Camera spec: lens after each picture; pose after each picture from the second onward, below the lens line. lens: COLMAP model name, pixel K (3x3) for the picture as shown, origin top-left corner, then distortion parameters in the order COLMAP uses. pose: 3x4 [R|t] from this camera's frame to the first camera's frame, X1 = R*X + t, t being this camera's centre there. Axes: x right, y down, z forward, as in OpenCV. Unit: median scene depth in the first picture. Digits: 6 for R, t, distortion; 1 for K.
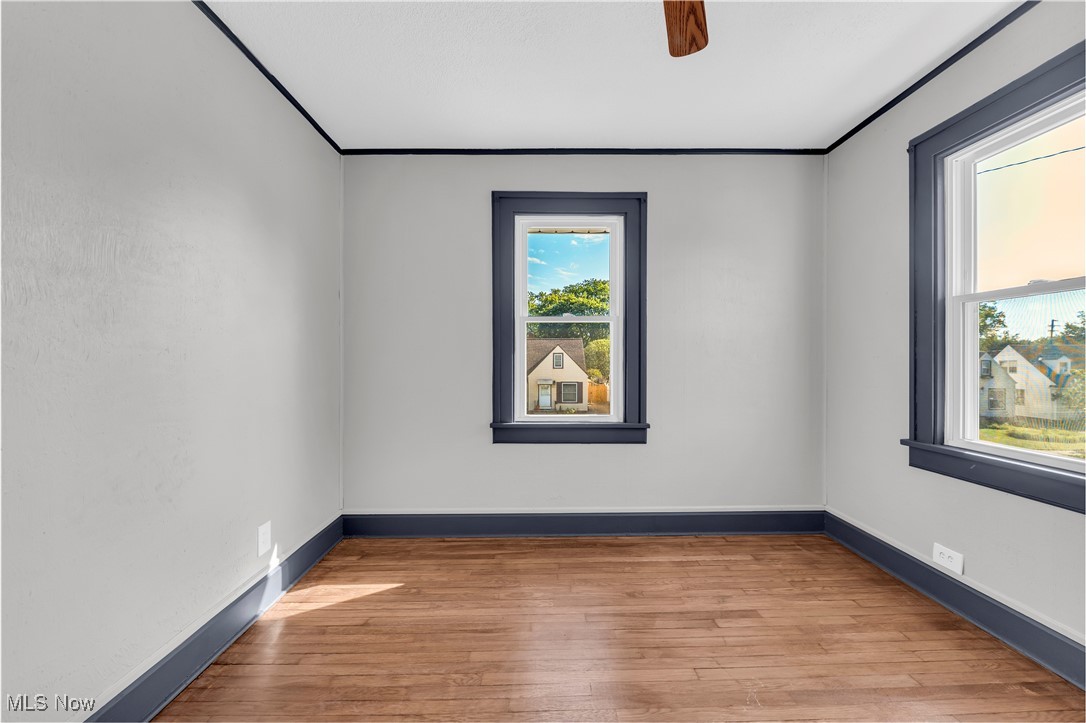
lens RADIAL K [[431.4, 0, 551.9], [0, 431.4, 359.5], [0, 0, 1]] dist [-0.001059, -0.000169]
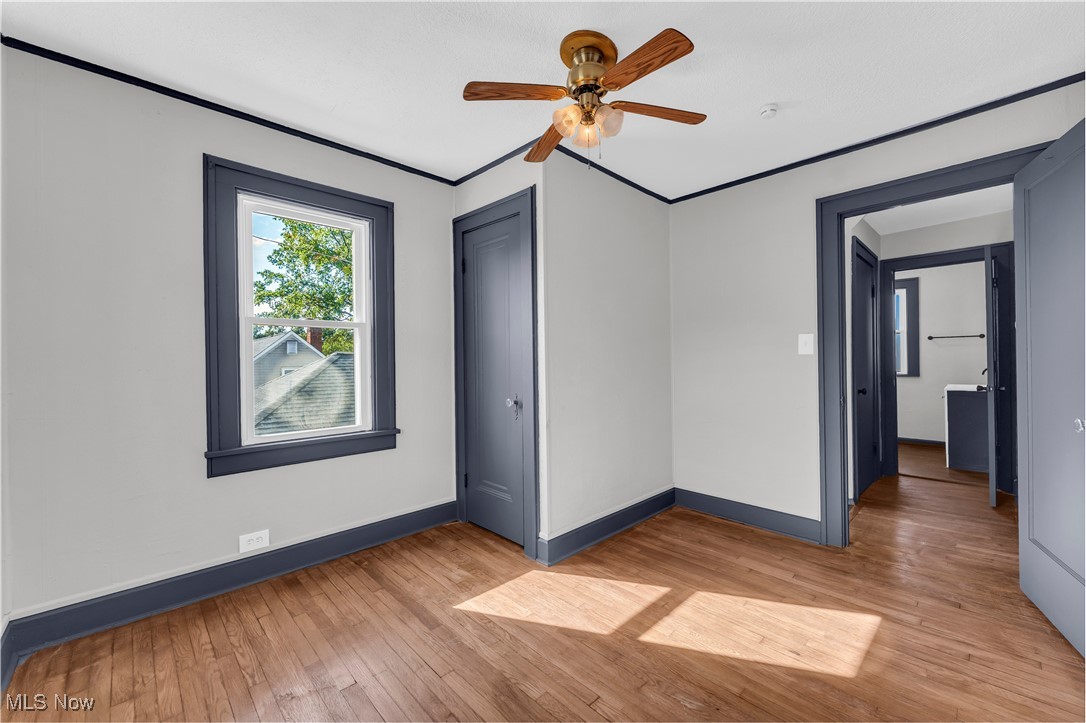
lens RADIAL K [[431.4, 0, 524.5], [0, 431.4, 363.4], [0, 0, 1]] dist [-0.001059, -0.000169]
pose [[-0.654747, 0.013607, 0.755725, -0.464315], [0.015179, 0.999873, -0.004852, -0.007435], [-0.755695, 0.008294, -0.654871, 1.226993]]
